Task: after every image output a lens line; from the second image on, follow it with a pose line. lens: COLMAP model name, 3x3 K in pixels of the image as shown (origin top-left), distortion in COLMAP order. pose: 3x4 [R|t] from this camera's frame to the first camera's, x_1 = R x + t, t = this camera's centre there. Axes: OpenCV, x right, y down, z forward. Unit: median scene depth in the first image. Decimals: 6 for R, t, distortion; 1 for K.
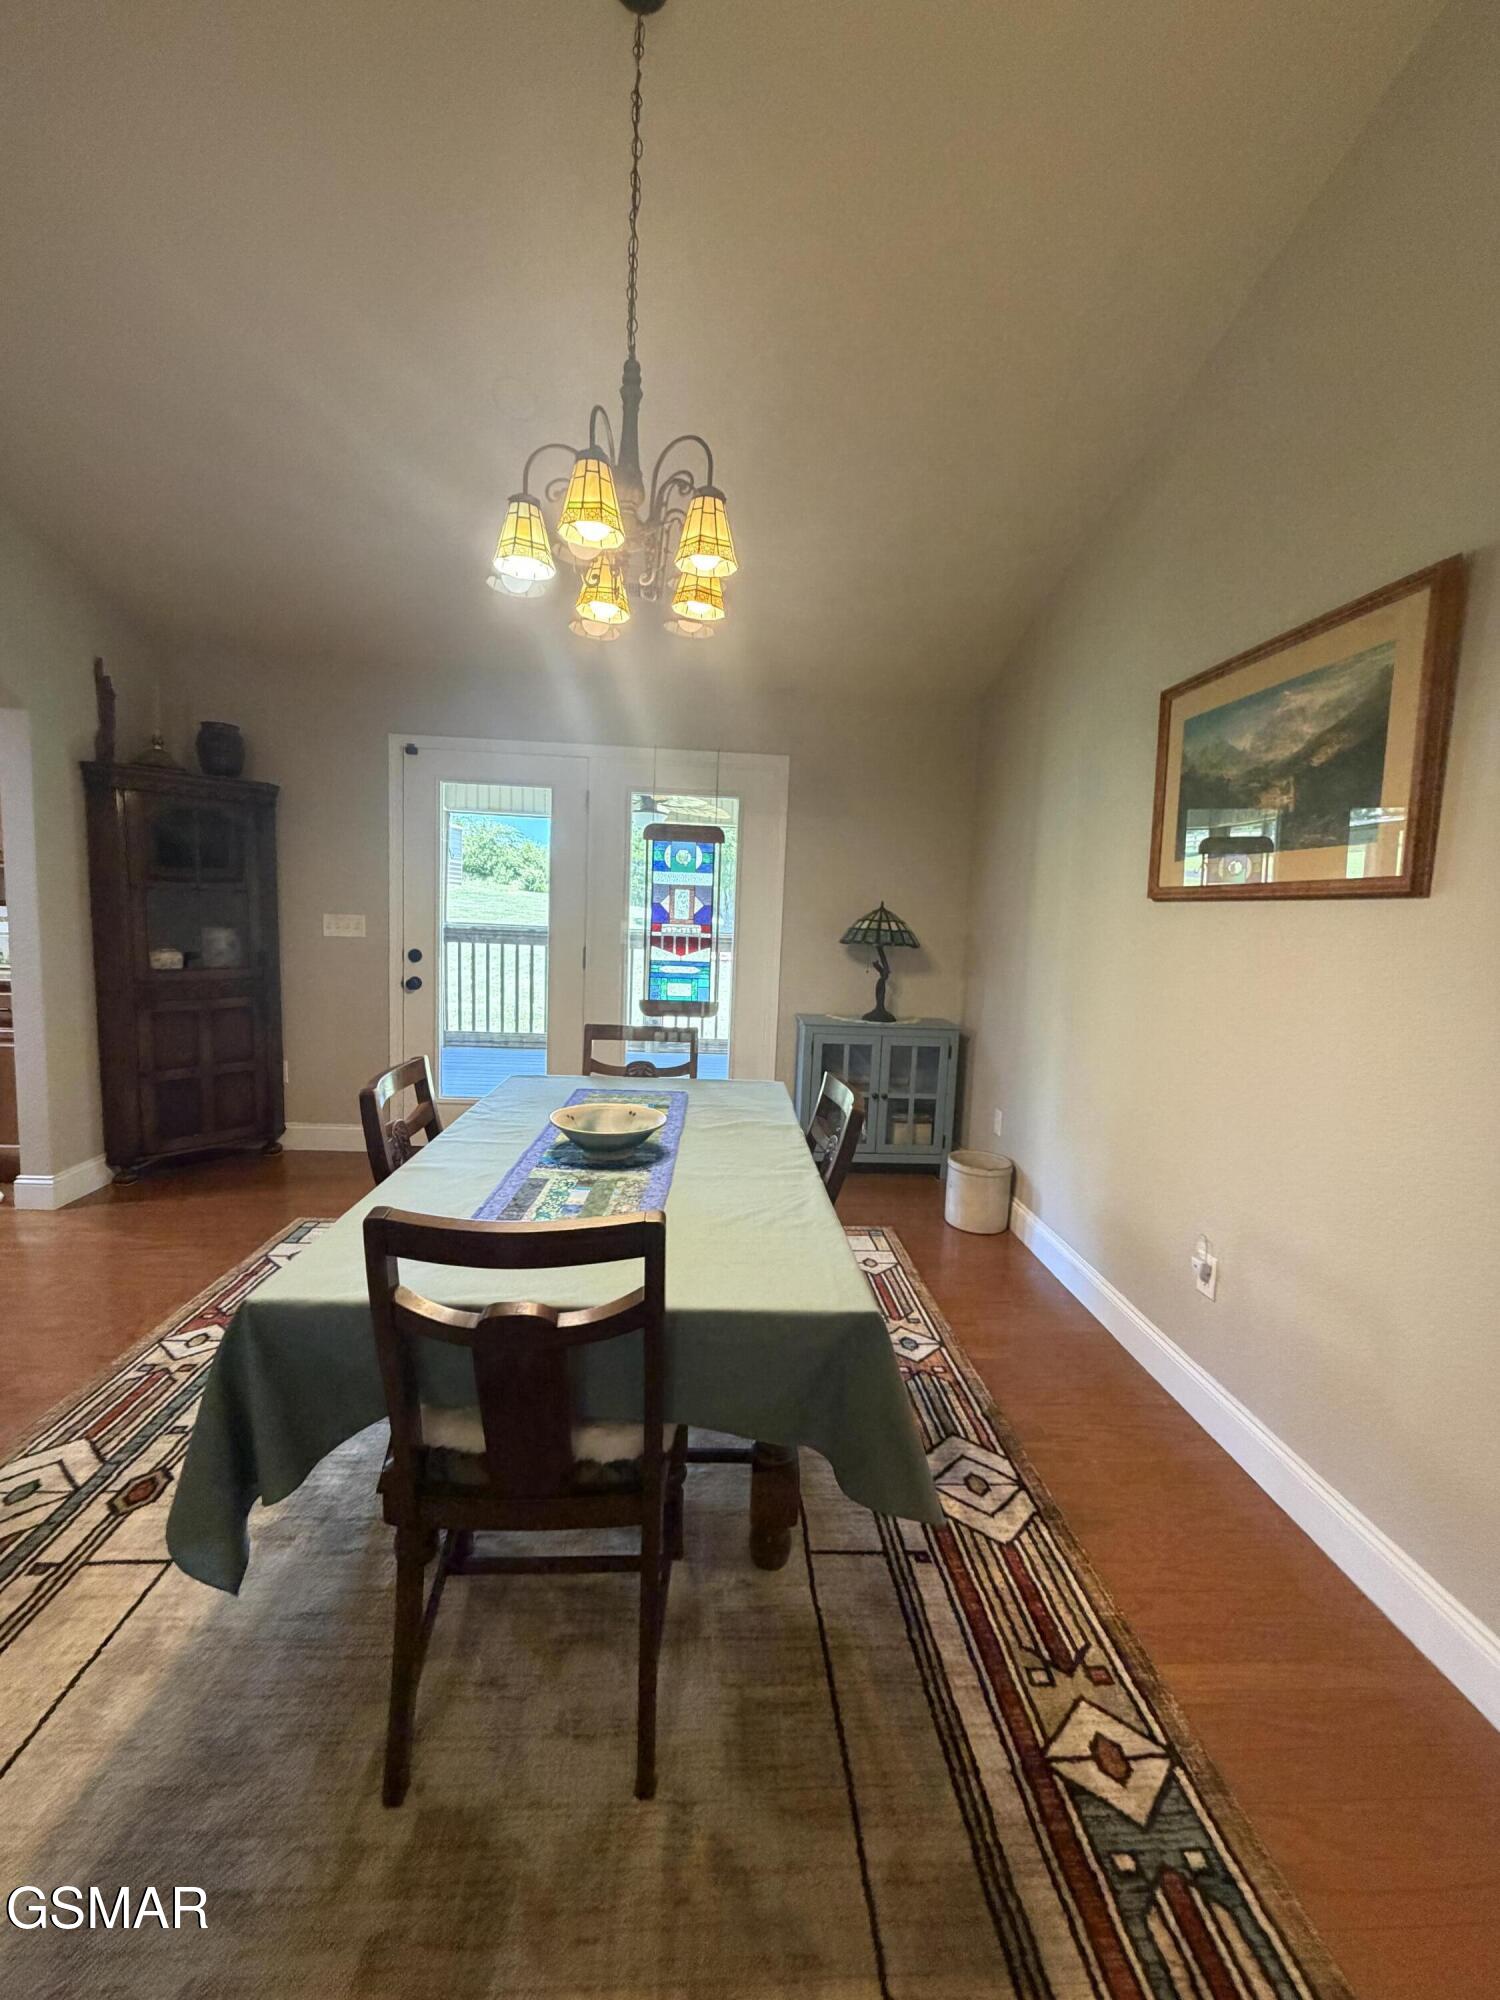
lens RADIAL K [[803.1, 0, 748.6], [0, 803.1, 997.5], [0, 0, 1]] dist [0.002221, -0.000557]
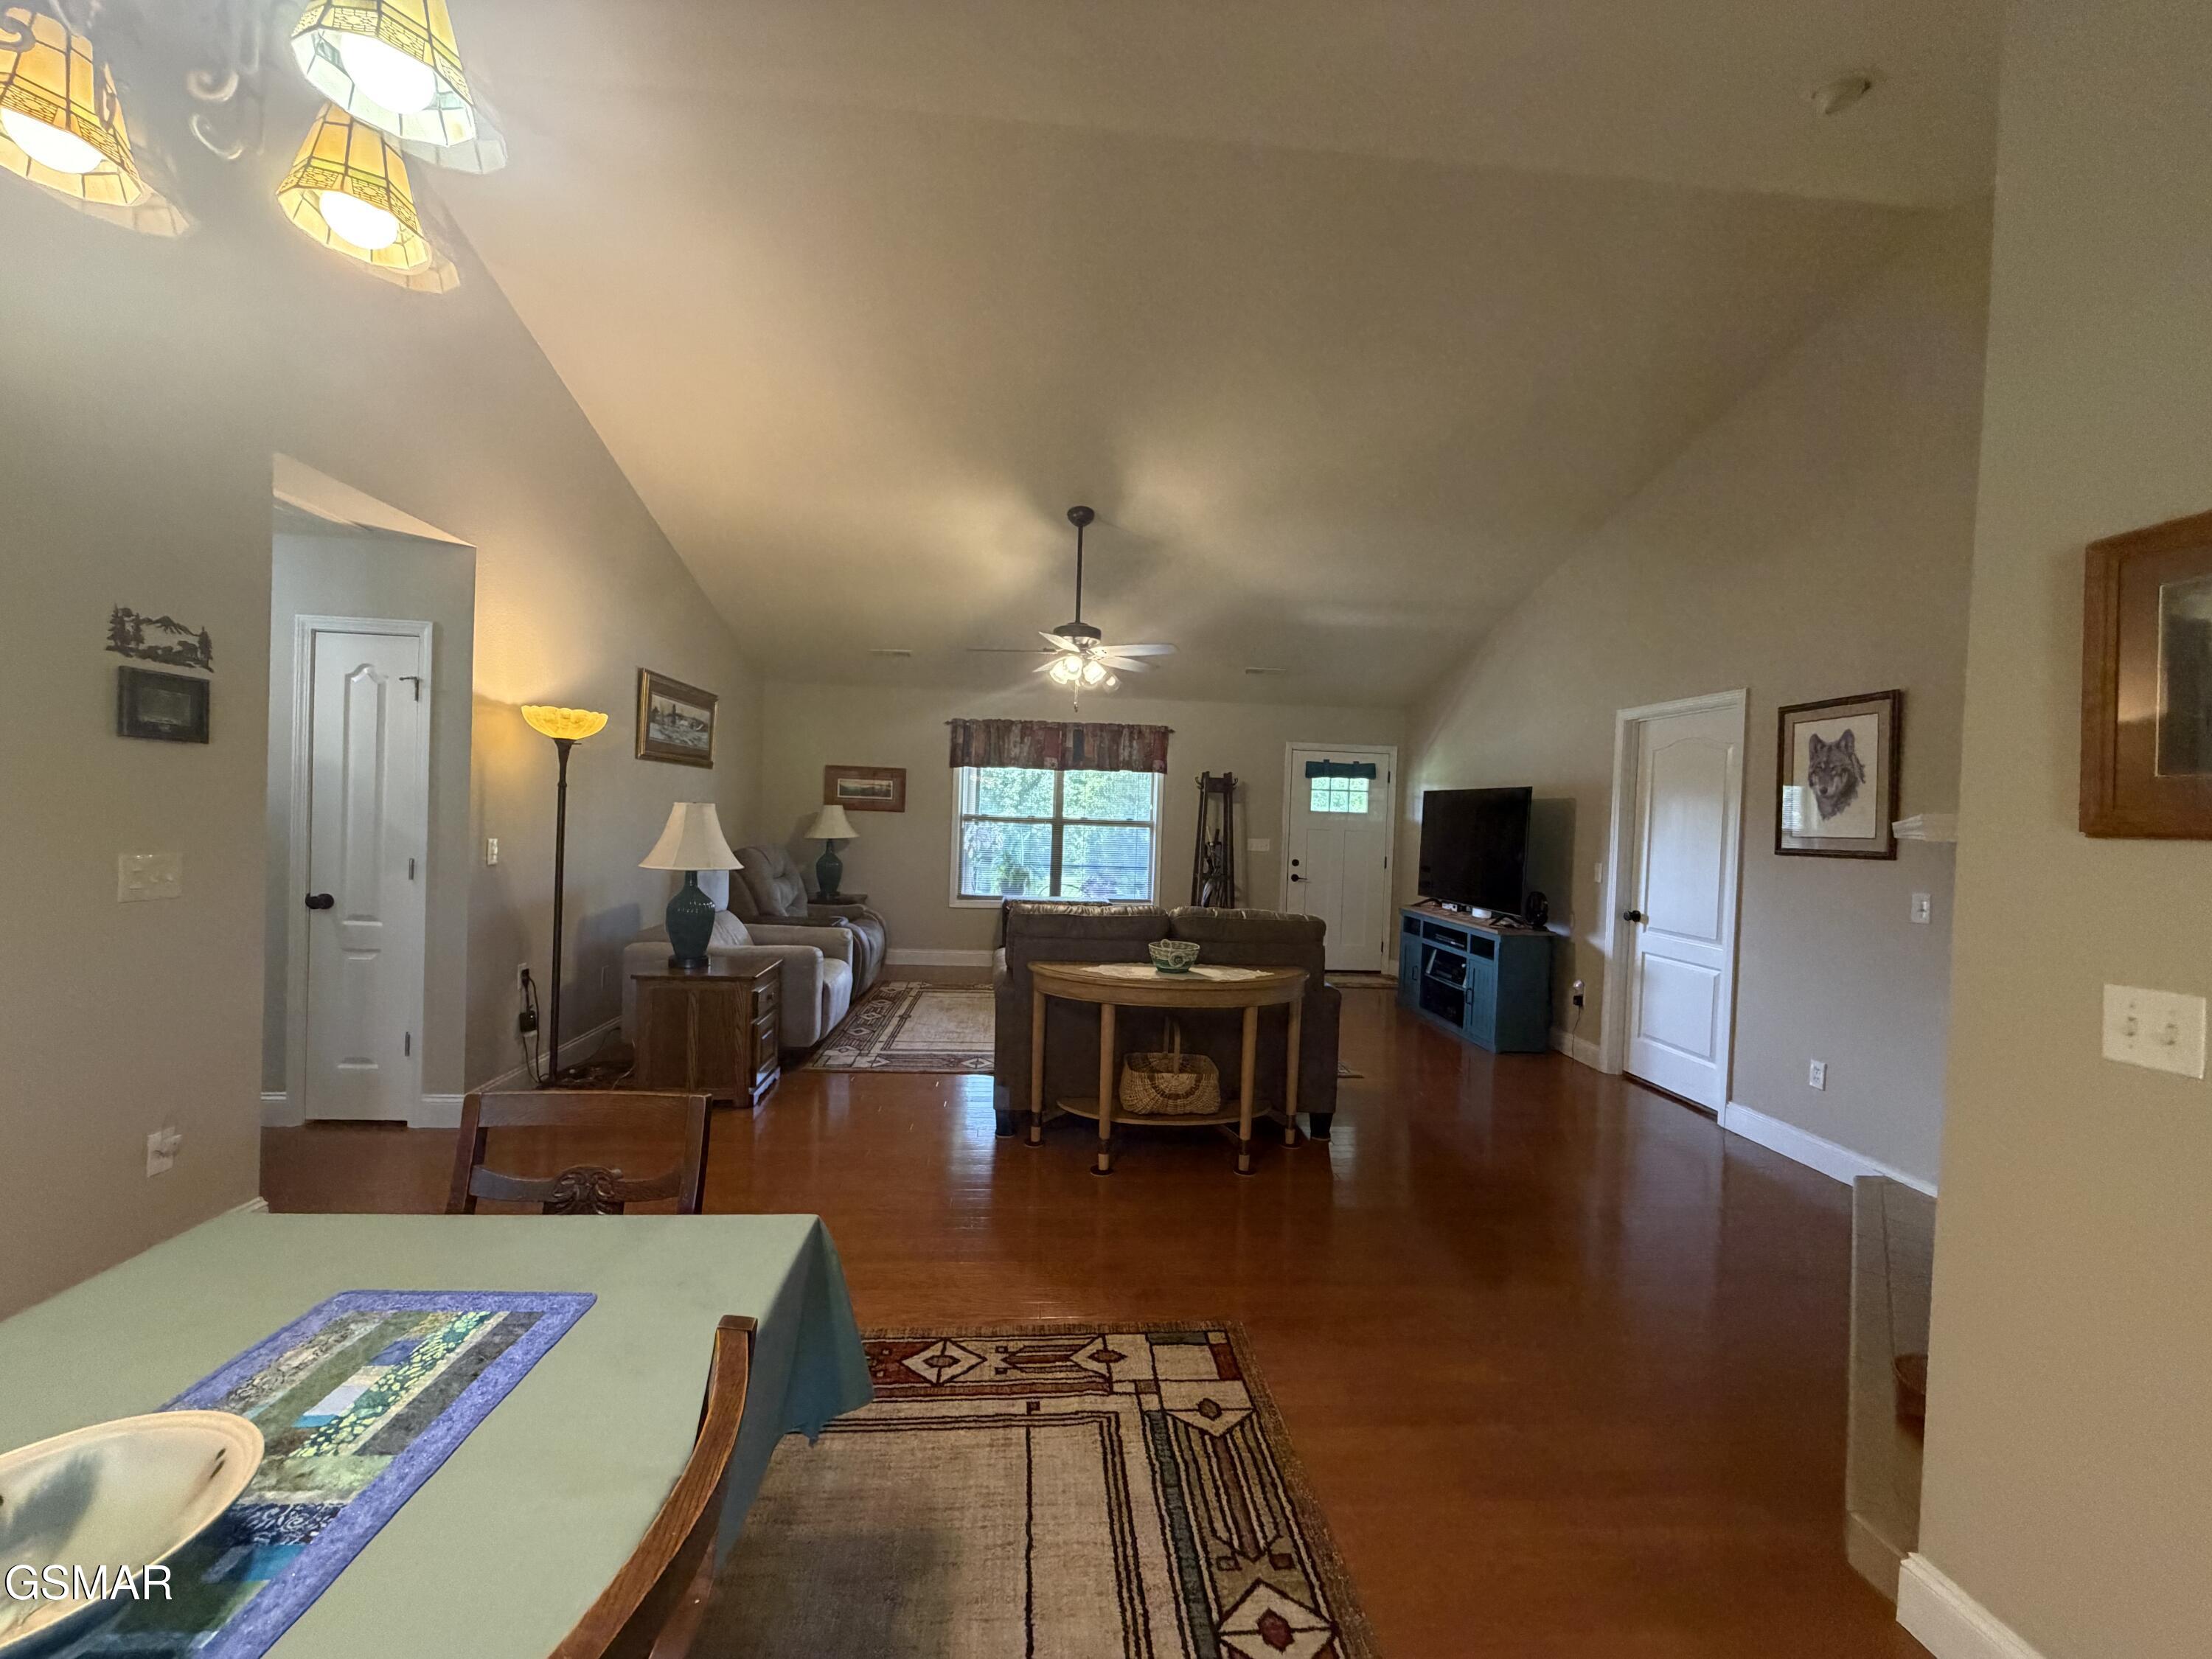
lens RADIAL K [[888.3, 0, 1105.6], [0, 888.3, 826.3], [0, 0, 1]] dist [0.002221, -0.000557]
pose [[-0.996935, -0.075955, -0.018734, -0.477977], [-0.077664, 0.989696, 0.120290, -0.175099], [0.009405, 0.121377, -0.992562, 1.081560]]
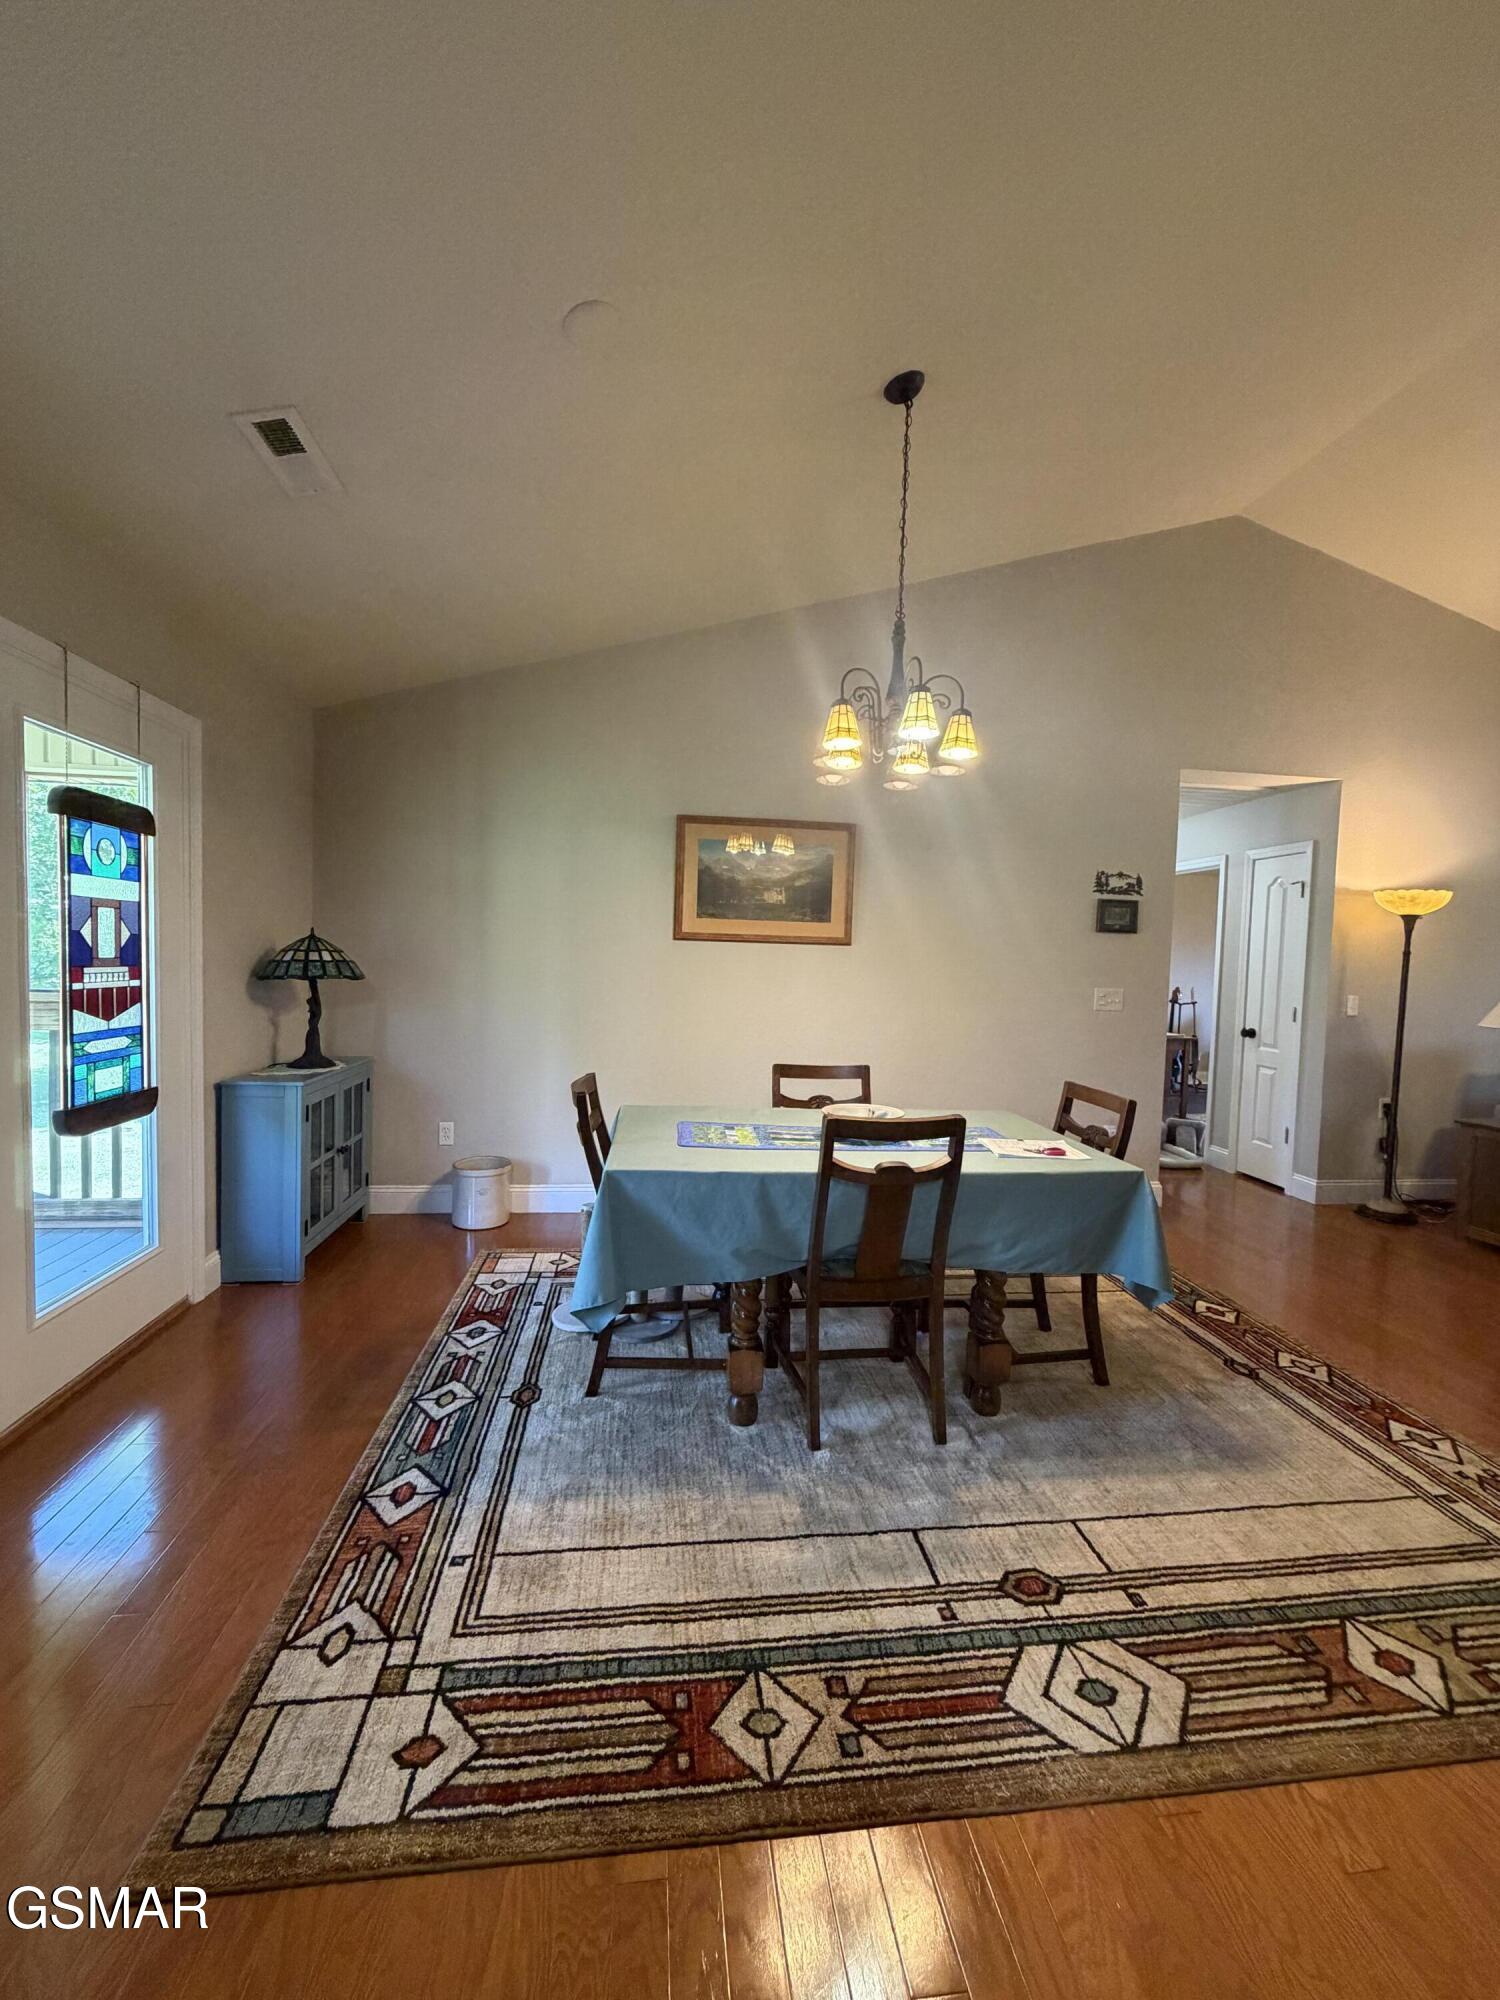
lens RADIAL K [[803.1, 0, 747.2], [0, 803.1, 1001.9], [0, 0, 1]] dist [0.002221, -0.000557]
pose [[-0.066236, -0.098003, 0.992979, -1.243430], [0.074590, 0.991894, 0.102872, -0.163143], [-0.995012, 0.080880, -0.058389, 1.024797]]
